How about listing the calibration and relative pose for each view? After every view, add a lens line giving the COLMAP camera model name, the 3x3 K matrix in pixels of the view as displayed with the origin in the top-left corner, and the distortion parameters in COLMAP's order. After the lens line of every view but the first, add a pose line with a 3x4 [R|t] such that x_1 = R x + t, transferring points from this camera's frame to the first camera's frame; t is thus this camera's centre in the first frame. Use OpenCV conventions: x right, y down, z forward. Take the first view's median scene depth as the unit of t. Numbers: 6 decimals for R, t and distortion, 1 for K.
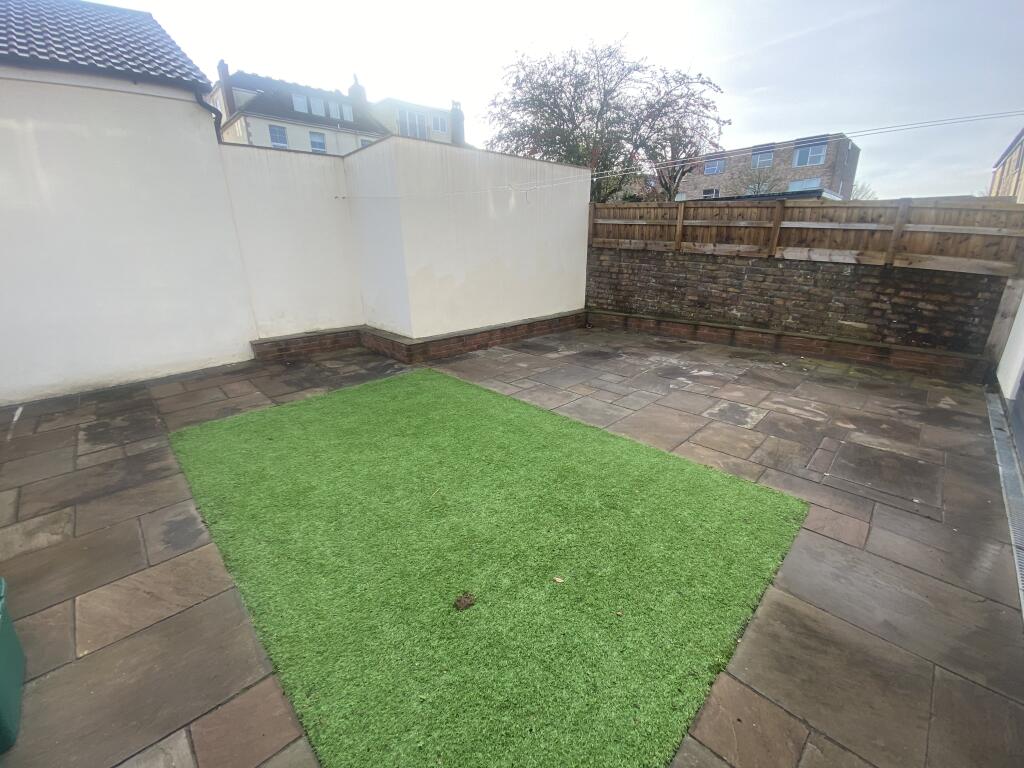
lens RADIAL K [[414.7, 0, 507.9], [0, 414.7, 381.0], [0, 0, 1]] dist [0.024779, -0.024070]
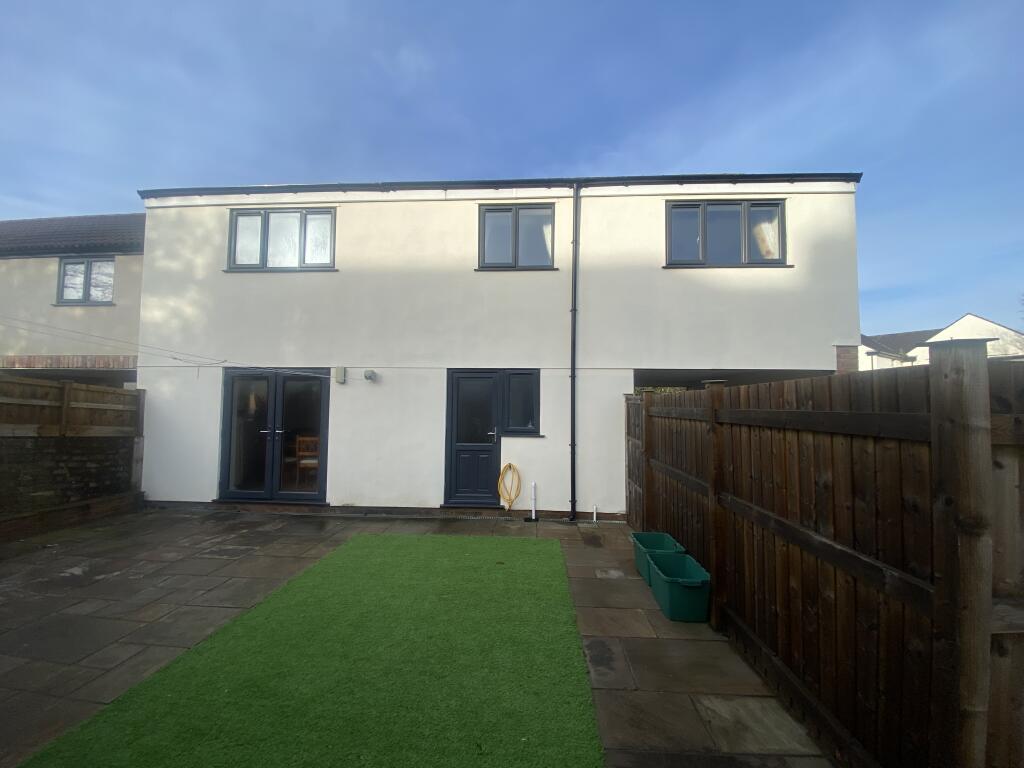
lens RADIAL K [[414.7, 0, 507.9], [0, 414.7, 381.0], [0, 0, 1]] dist [0.024779, -0.024070]
pose [[-0.670953, 0.053759, 0.739548, -0.783656], [0.227391, 0.964230, 0.136208, -0.321139], [-0.705773, 0.259556, -0.659178, 0.906614]]
